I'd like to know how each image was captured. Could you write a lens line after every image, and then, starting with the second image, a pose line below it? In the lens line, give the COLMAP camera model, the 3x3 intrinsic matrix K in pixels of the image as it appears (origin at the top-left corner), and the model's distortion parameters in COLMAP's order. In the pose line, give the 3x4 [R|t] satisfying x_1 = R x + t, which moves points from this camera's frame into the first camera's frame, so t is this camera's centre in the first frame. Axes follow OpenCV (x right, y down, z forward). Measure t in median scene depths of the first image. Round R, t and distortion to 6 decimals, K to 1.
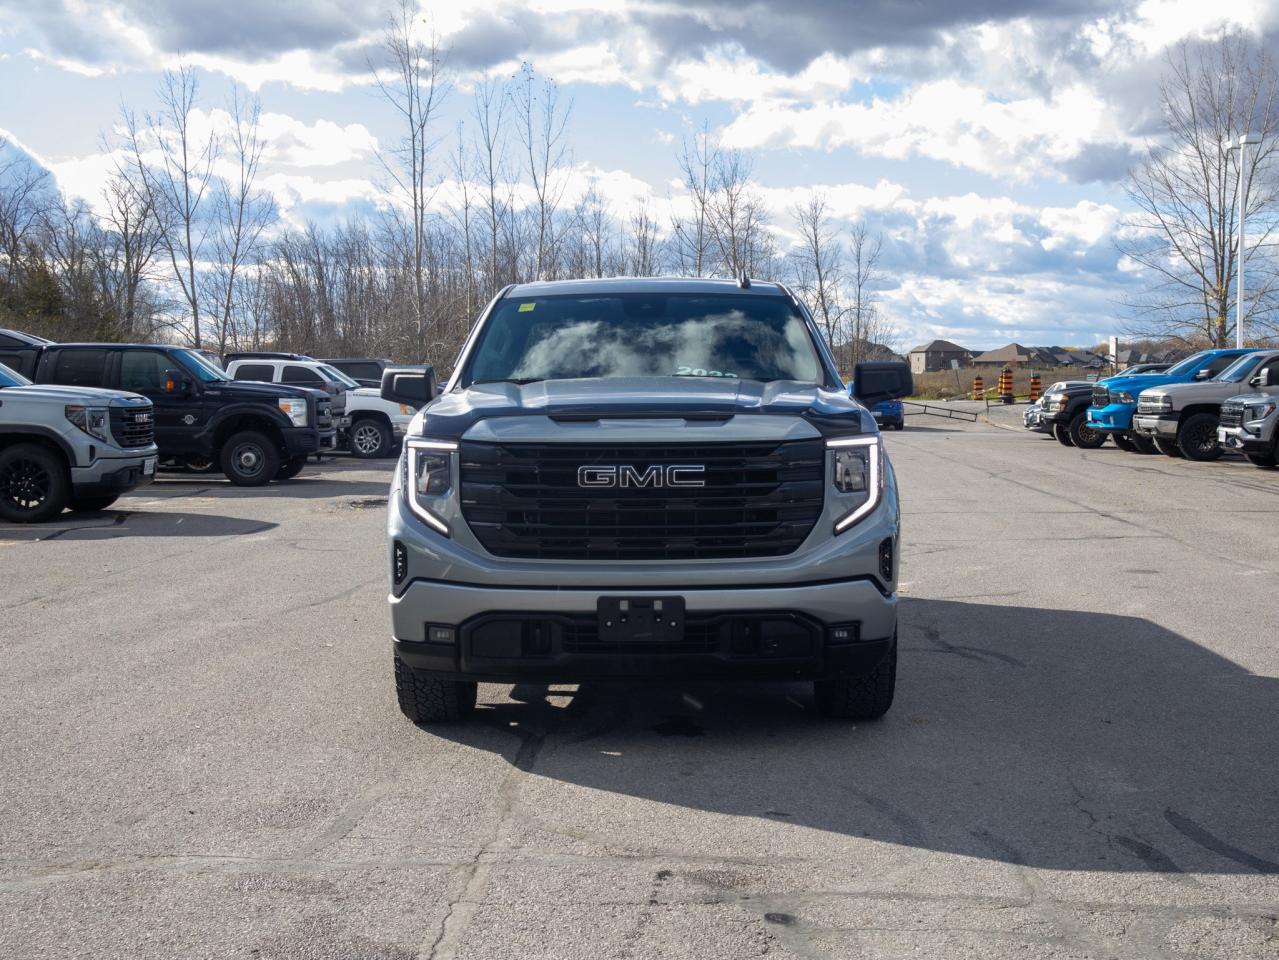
lens RADIAL K [[1900.2, 0, 640.0], [0, 1900.2, 480.7], [0, 0, 1]] dist [-0.017828, 0.000000]
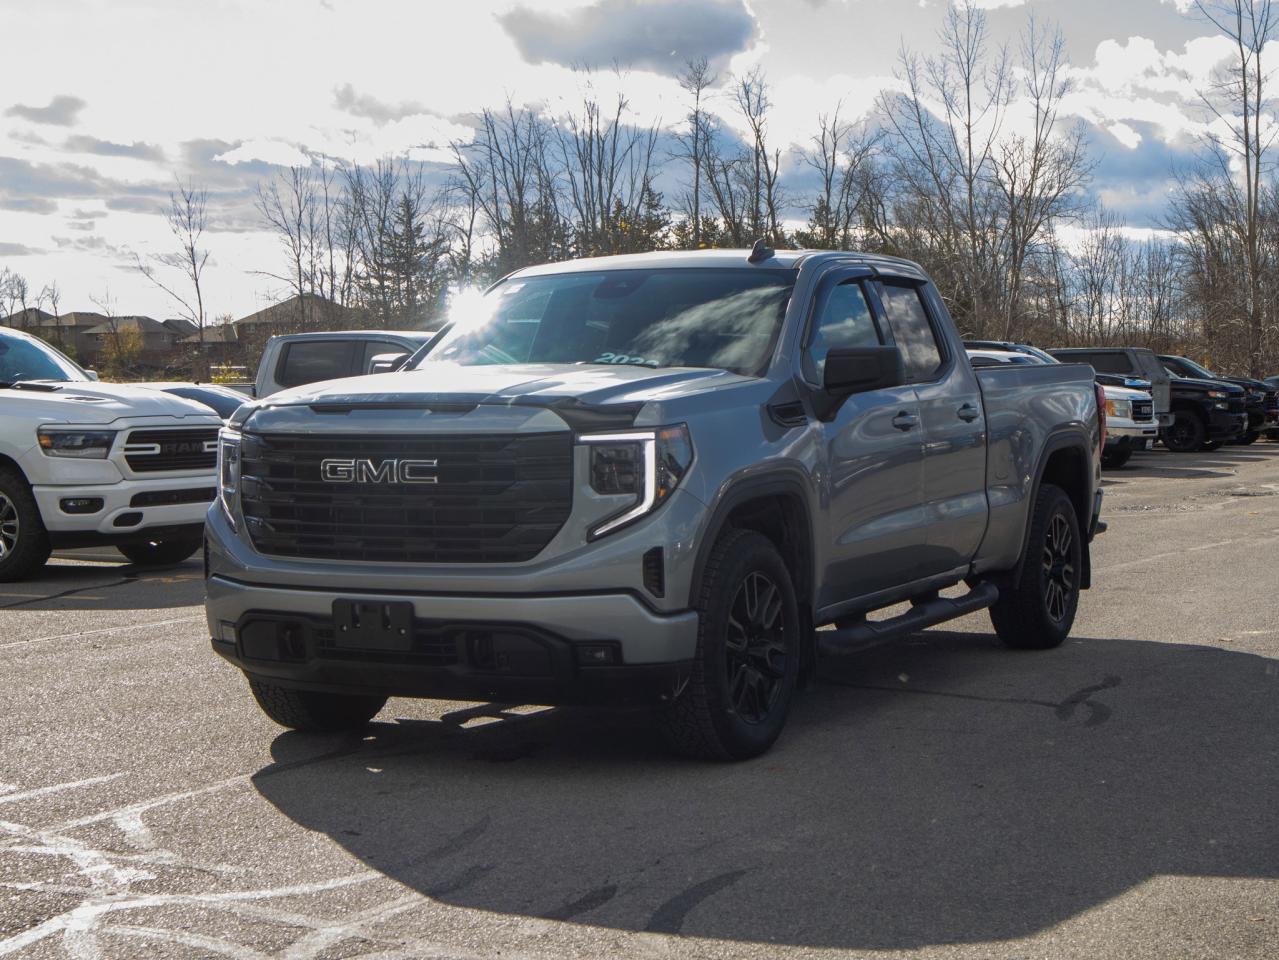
lens RADIAL K [[2386.6, 0, 639.7], [0, 2386.6, 478.0], [0, 0, 1]] dist [-0.012519, 0.000000]
pose [[0.880055, 0.015935, -0.474605, 0.653448], [-0.020717, 0.999774, -0.004847, 0.004041], [0.474420, 0.014098, 0.880185, 0.034312]]
